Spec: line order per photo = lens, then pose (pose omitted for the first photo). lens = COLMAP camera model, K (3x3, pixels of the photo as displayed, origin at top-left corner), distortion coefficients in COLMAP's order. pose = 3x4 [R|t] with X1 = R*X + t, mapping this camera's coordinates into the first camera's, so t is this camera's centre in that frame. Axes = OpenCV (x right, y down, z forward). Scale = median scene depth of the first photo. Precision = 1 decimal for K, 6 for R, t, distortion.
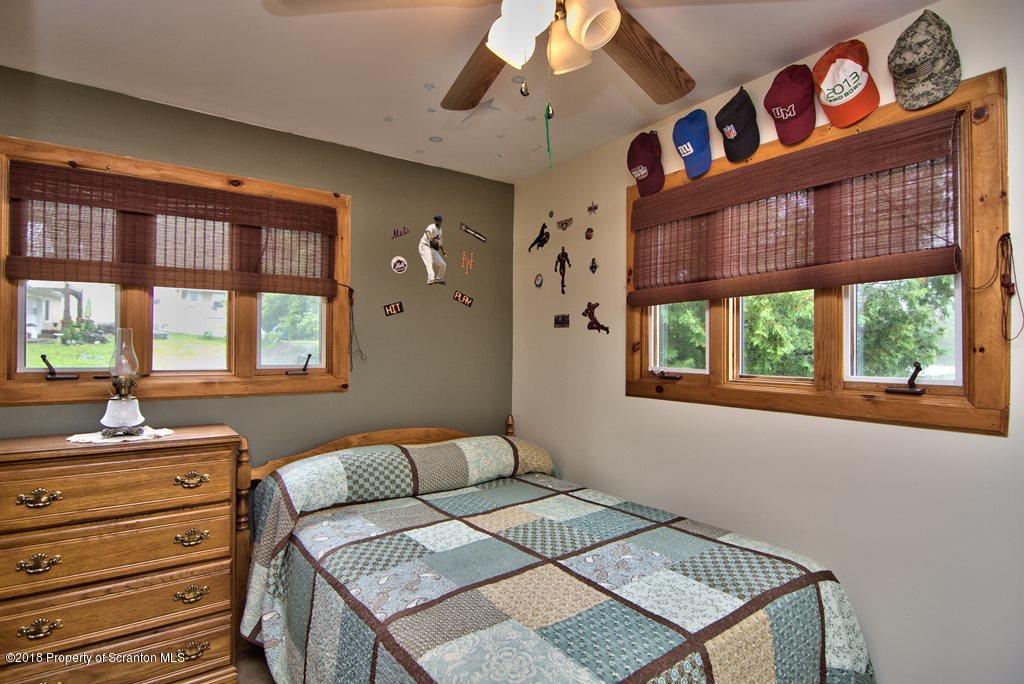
lens RADIAL K [[525.4, 0, 512.0], [0, 525.4, 342.0], [0, 0, 1]] dist [-0.014471, -0.001182]
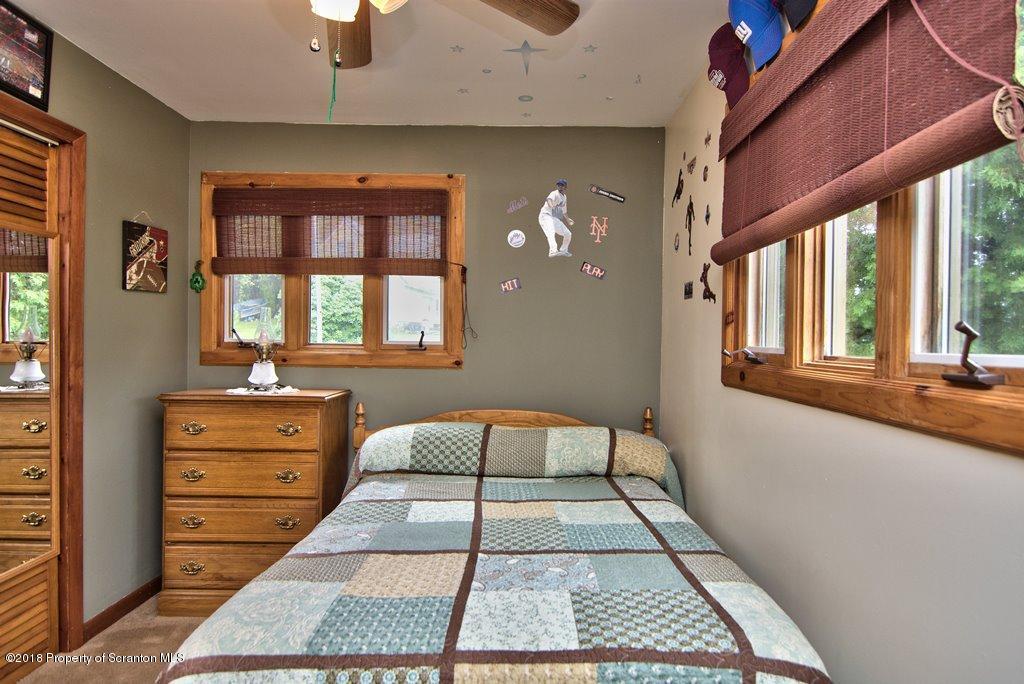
lens RADIAL K [[560.6, 0, 426.3], [0, 560.6, 337.7], [0, 0, 1]] dist [-0.016271, 0.000094]
pose [[0.798537, 0.009348, -0.601873, 0.380086], [-0.001380, 0.999905, 0.013700, 0.026619], [0.601944, -0.010110, 0.798474, 0.128251]]
